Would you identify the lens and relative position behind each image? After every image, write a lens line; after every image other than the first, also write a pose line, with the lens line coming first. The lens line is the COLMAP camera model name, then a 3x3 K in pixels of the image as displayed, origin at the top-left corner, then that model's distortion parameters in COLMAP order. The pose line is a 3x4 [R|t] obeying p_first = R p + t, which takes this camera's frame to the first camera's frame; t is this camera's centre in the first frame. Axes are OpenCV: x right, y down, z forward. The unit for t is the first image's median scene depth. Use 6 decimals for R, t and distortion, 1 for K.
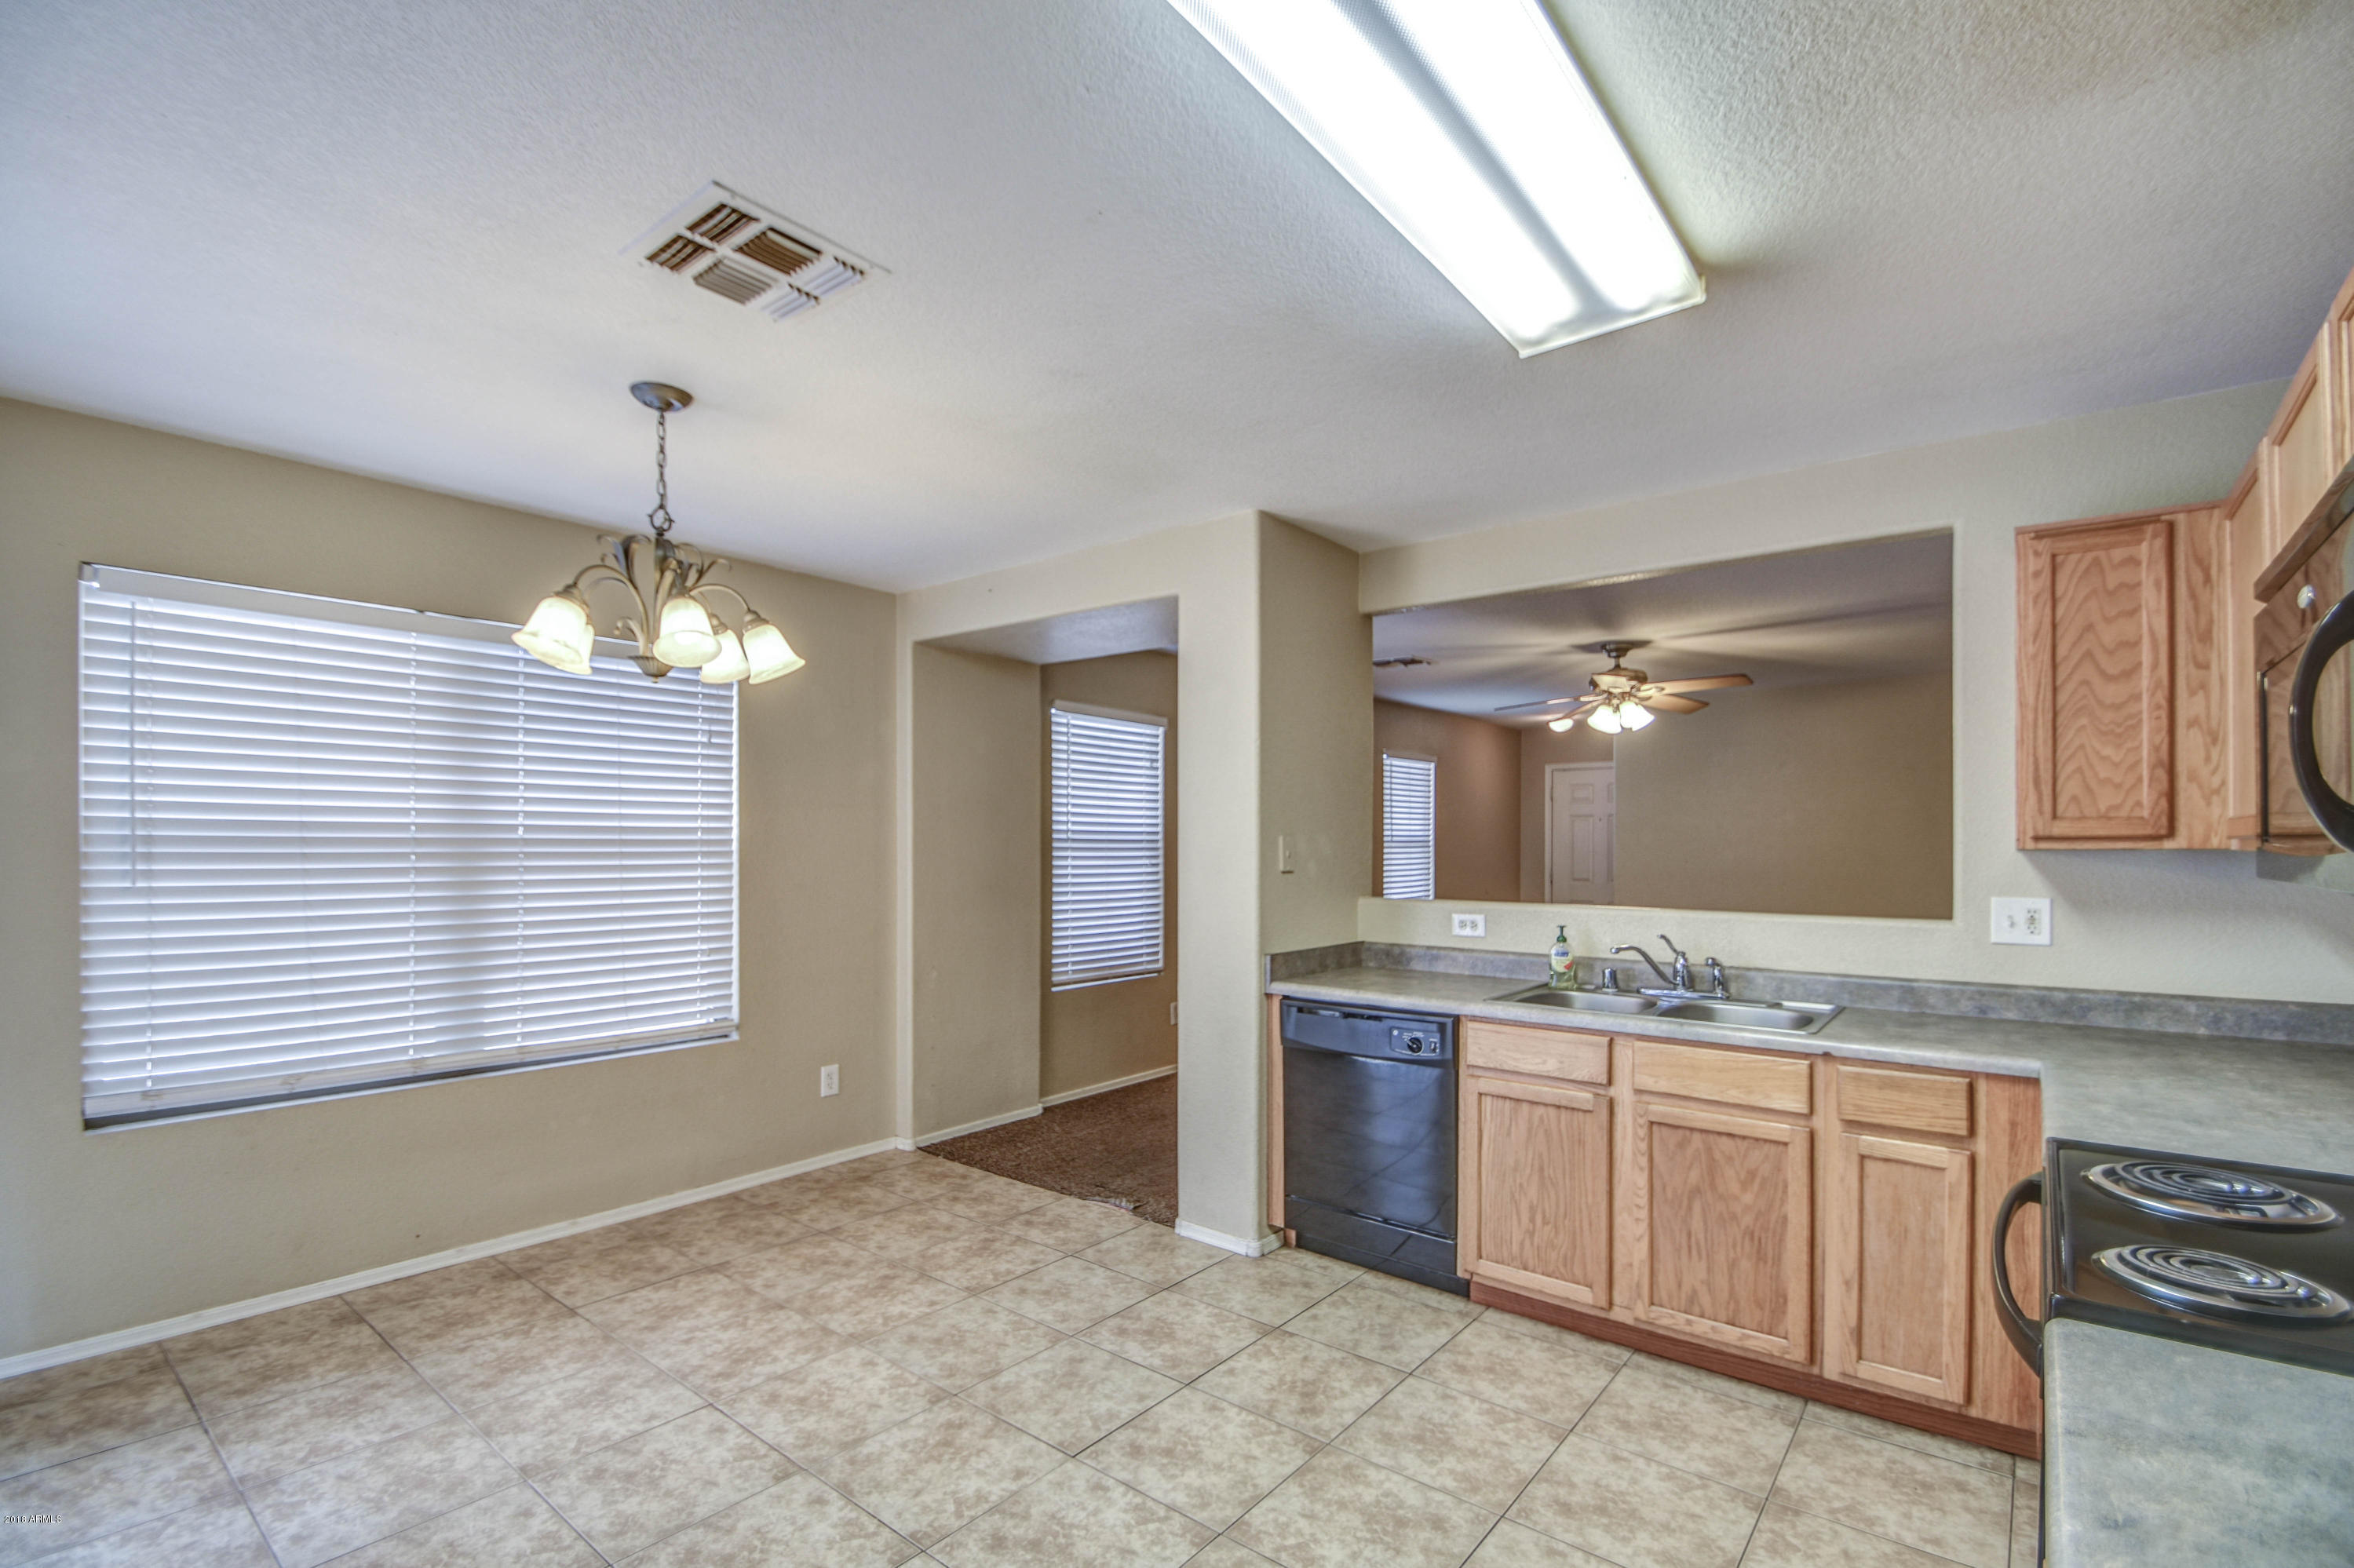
lens RADIAL K [[1101.8, 0, 1170.9], [0, 1101.8, 845.1], [0, 0, 1]] dist [0.038501, -0.036892]
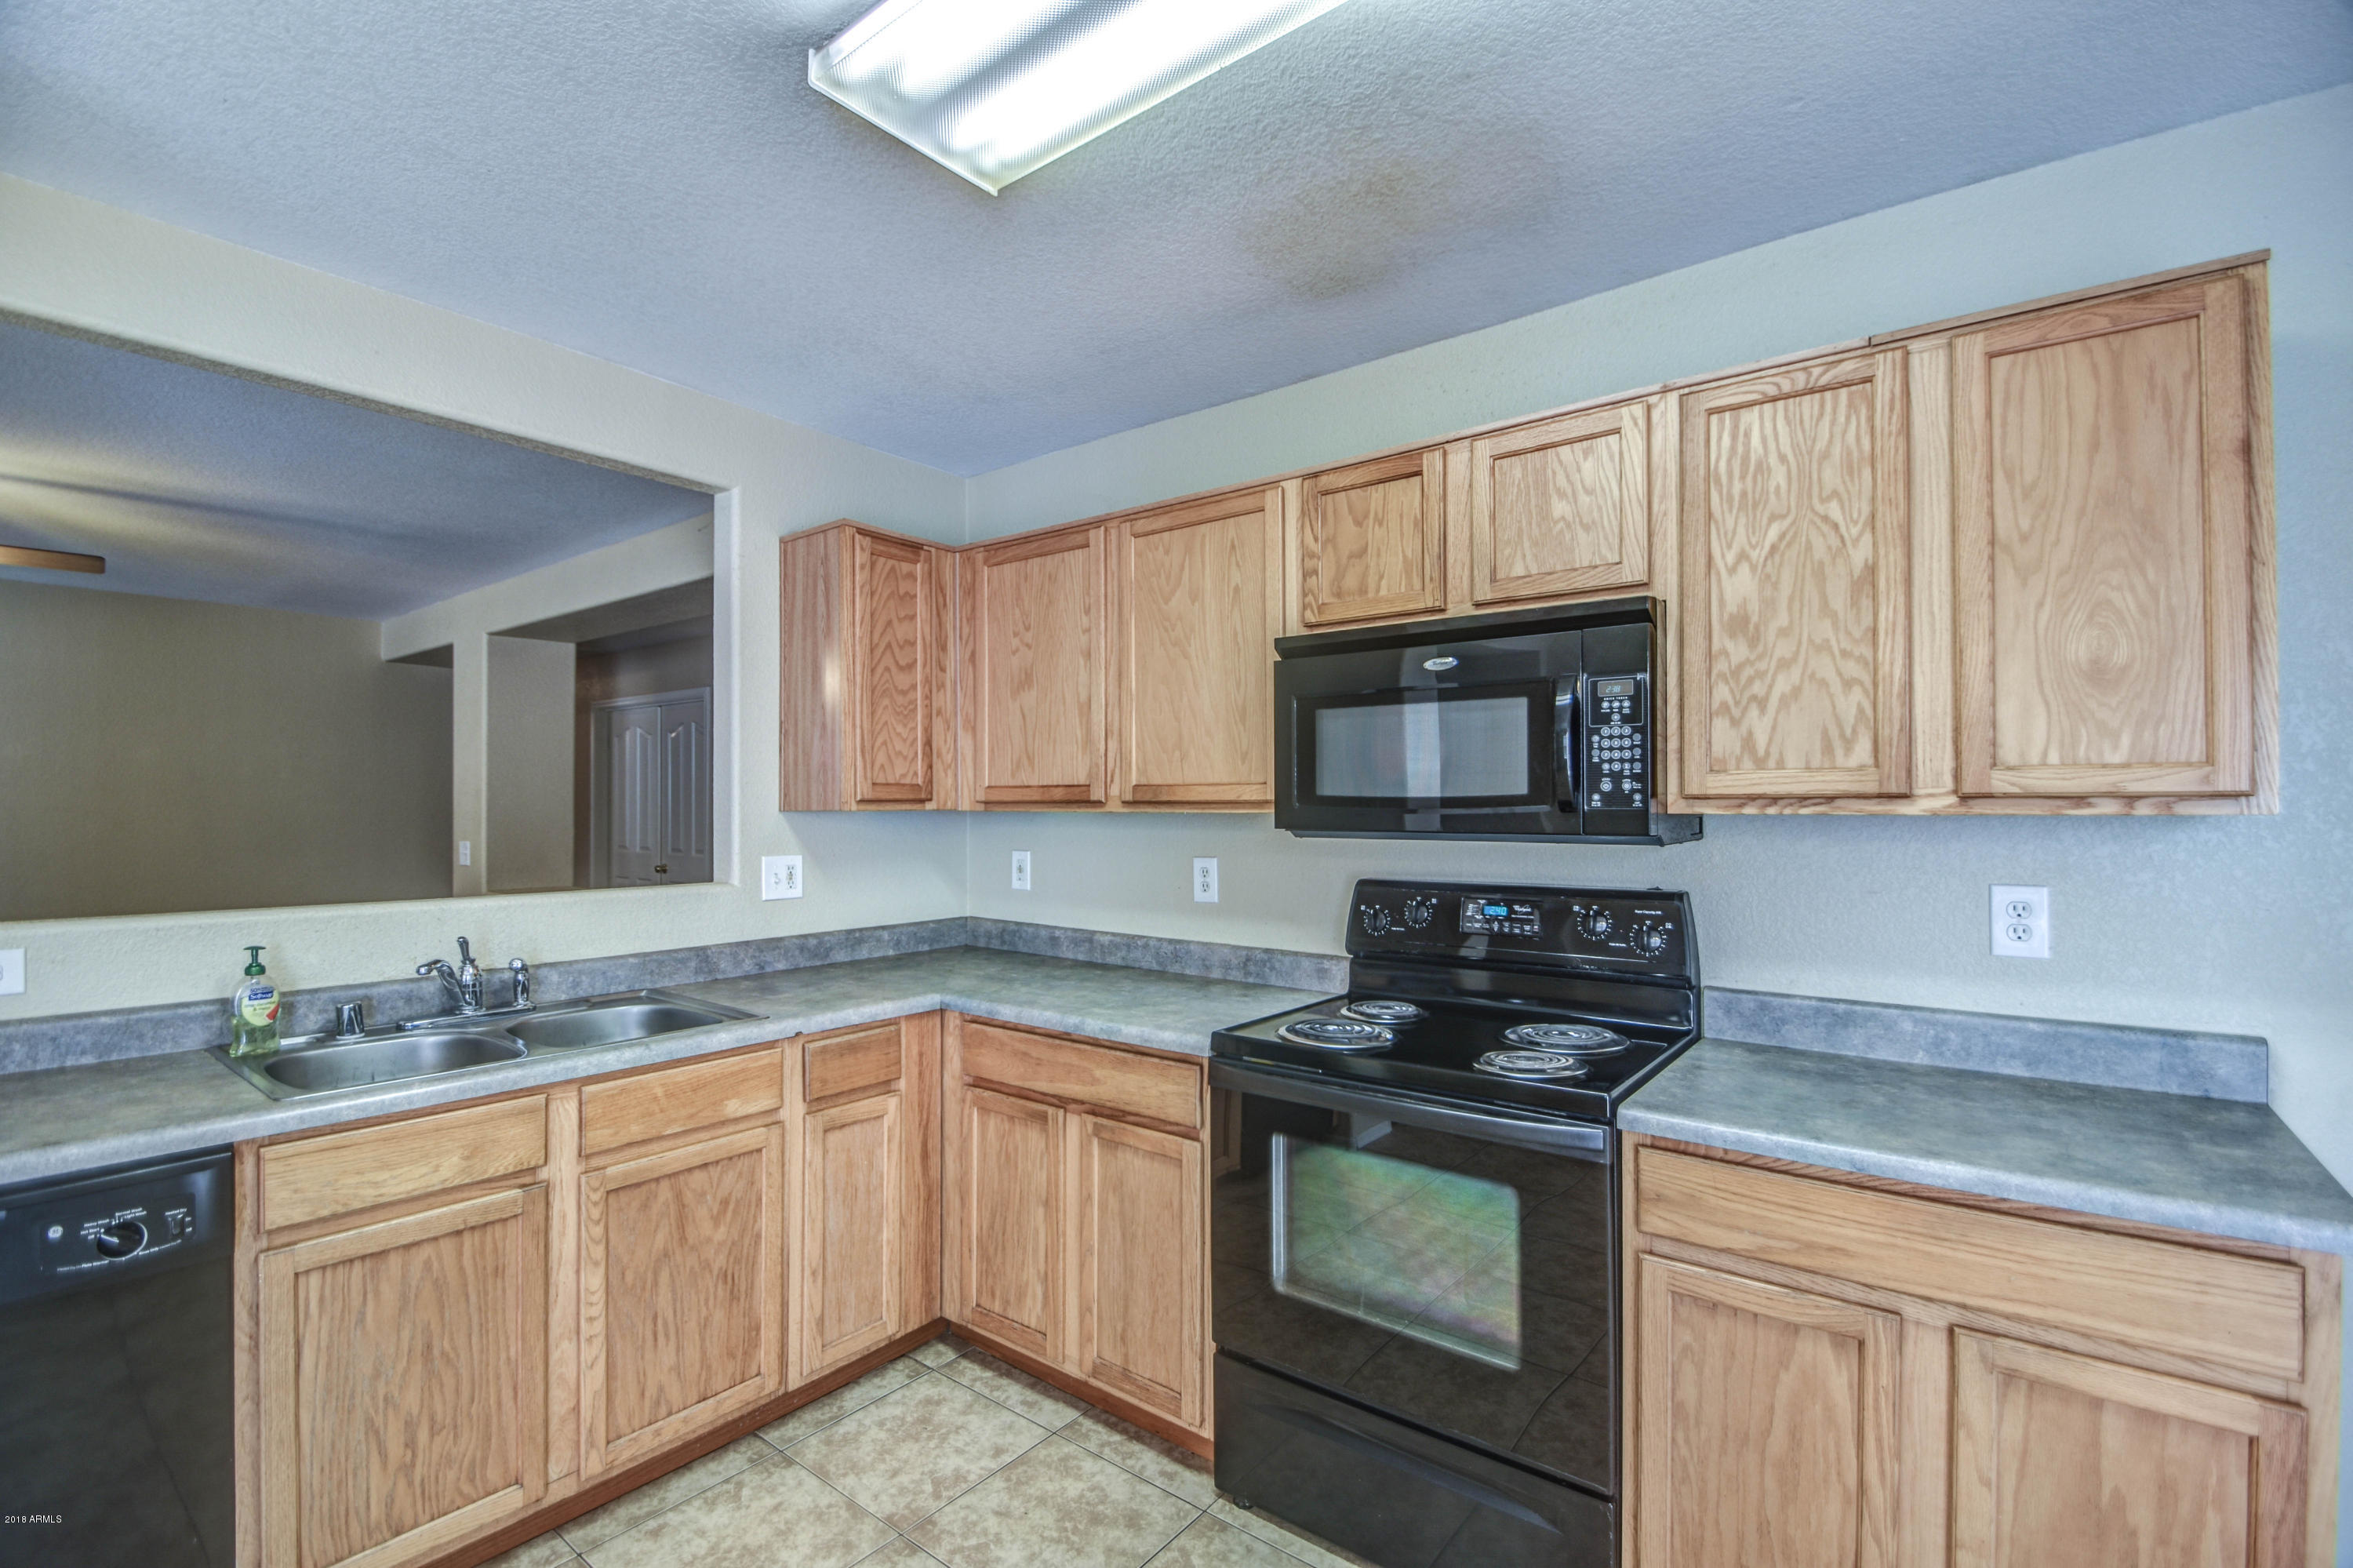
lens RADIAL K [[1046.1, 0, 1189.5], [0, 1046.1, 793.3], [0, 0, 1]] dist [0.010490, -0.015097]
pose [[-0.036486, 0.009168, 0.999292, -0.268425], [0.000099, 0.999958, -0.009170, -0.003837], [-0.999334, -0.000236, -0.036485, 0.653966]]
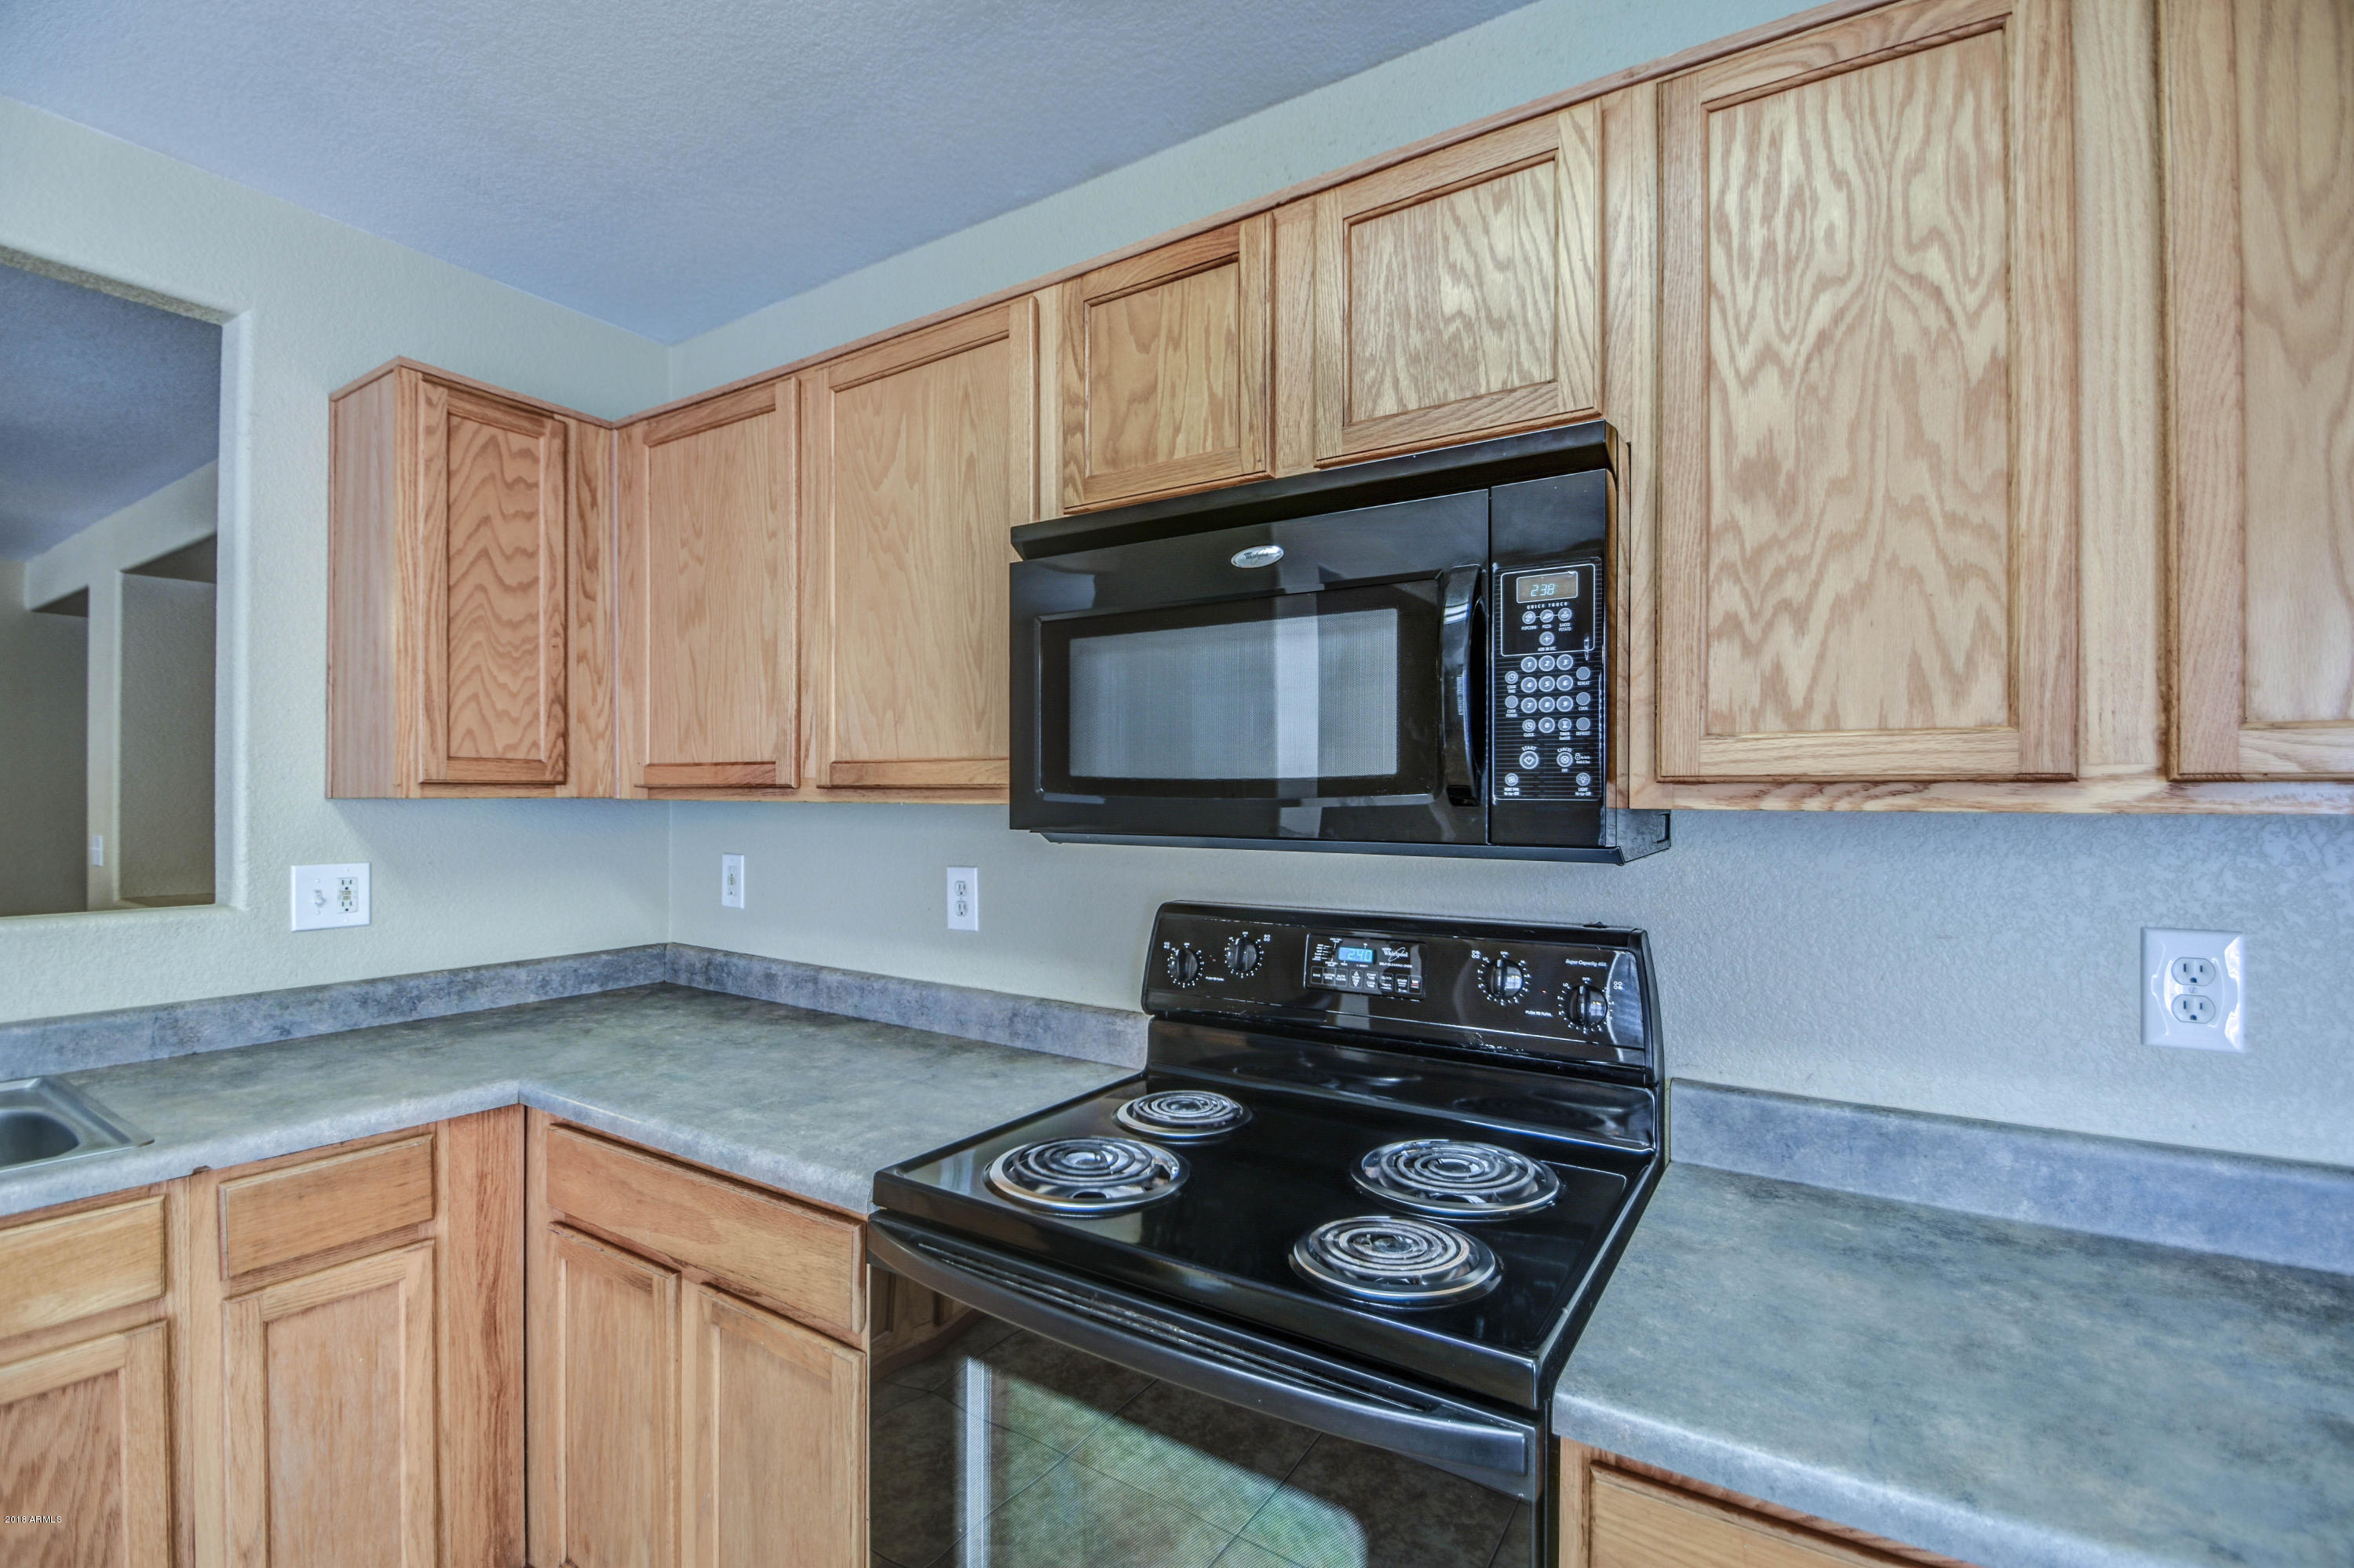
lens RADIAL K [[1037.9, 0, 1174.2], [0, 1037.9, 792.8], [0, 0, 1]] dist [0.007647, -0.014580]
pose [[-0.107251, 0.000506, 0.994232, 0.028919], [-0.005004, 0.999987, -0.001048, -0.001544], [-0.994219, -0.005088, -0.107247, 0.532230]]
